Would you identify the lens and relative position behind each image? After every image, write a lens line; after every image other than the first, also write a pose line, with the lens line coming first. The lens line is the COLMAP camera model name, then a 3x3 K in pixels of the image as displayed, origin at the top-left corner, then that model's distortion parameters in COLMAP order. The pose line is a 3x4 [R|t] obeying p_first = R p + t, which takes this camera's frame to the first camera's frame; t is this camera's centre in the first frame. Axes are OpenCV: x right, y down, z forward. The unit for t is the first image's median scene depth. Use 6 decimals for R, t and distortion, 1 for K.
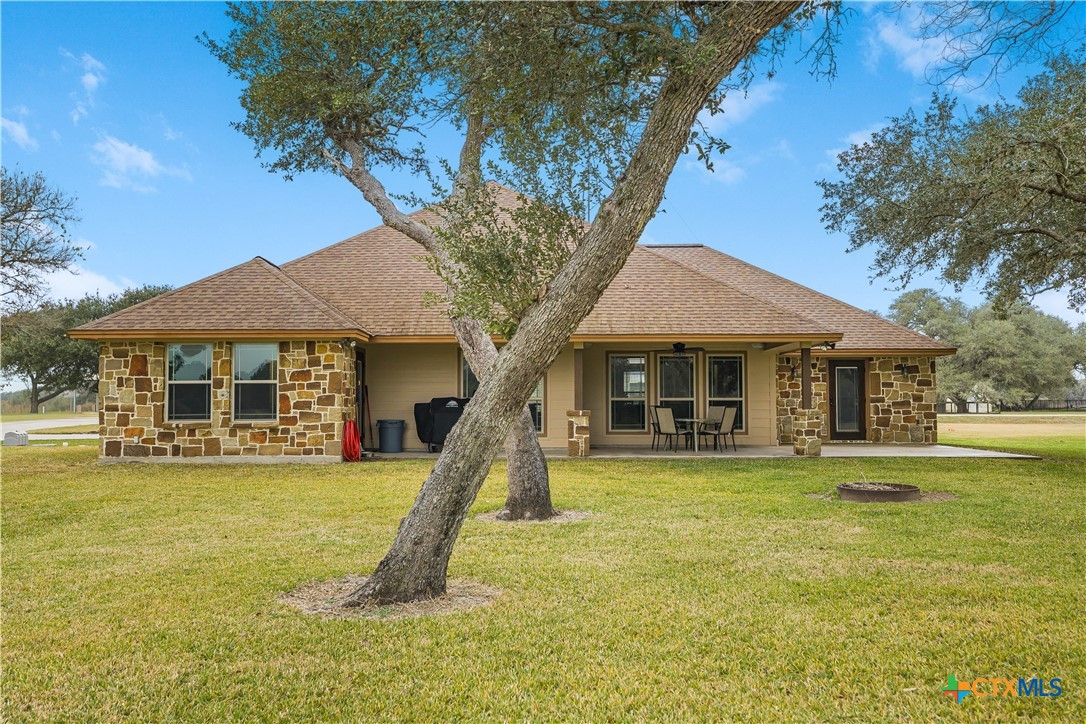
lens RADIAL K [[929.1, 0, 541.5], [0, 929.1, 362.7], [0, 0, 1]] dist [0.051655, 0.004455]
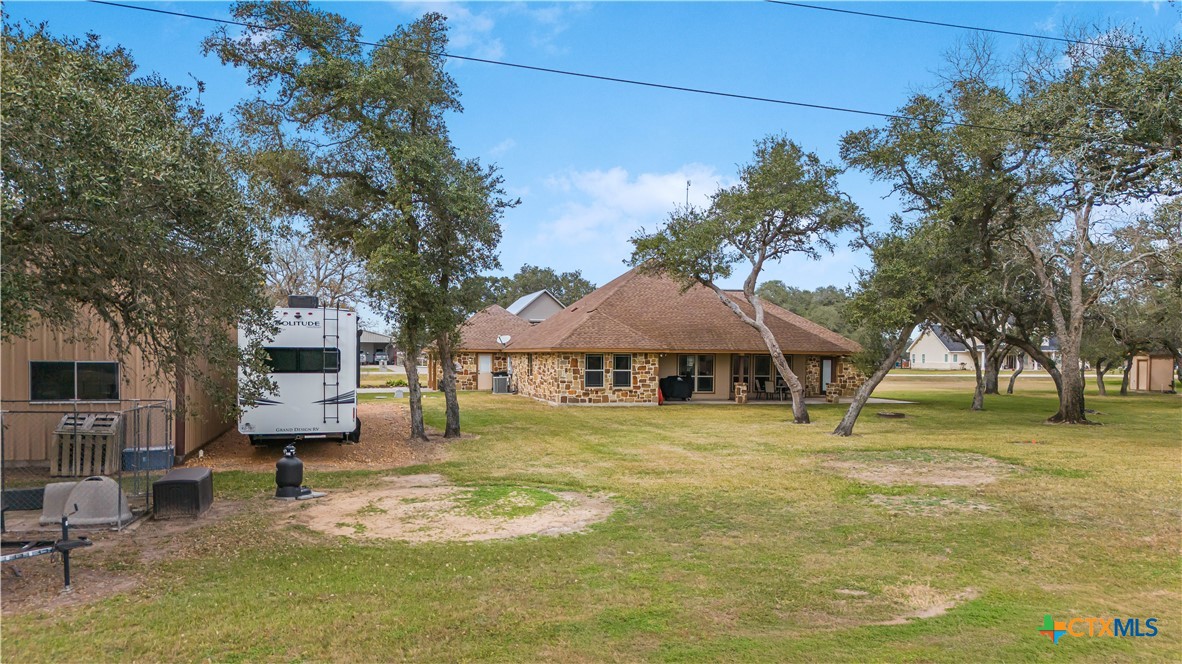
lens RADIAL K [[869.9, 0, 598.4], [0, 869.9, 336.8], [0, 0, 1]] dist [0.047672, -0.016624]
pose [[0.970131, 0.016531, 0.242017, -0.888522], [-0.022922, 0.999458, 0.023613, -0.112563], [-0.241495, -0.028455, 0.969985, -1.068433]]
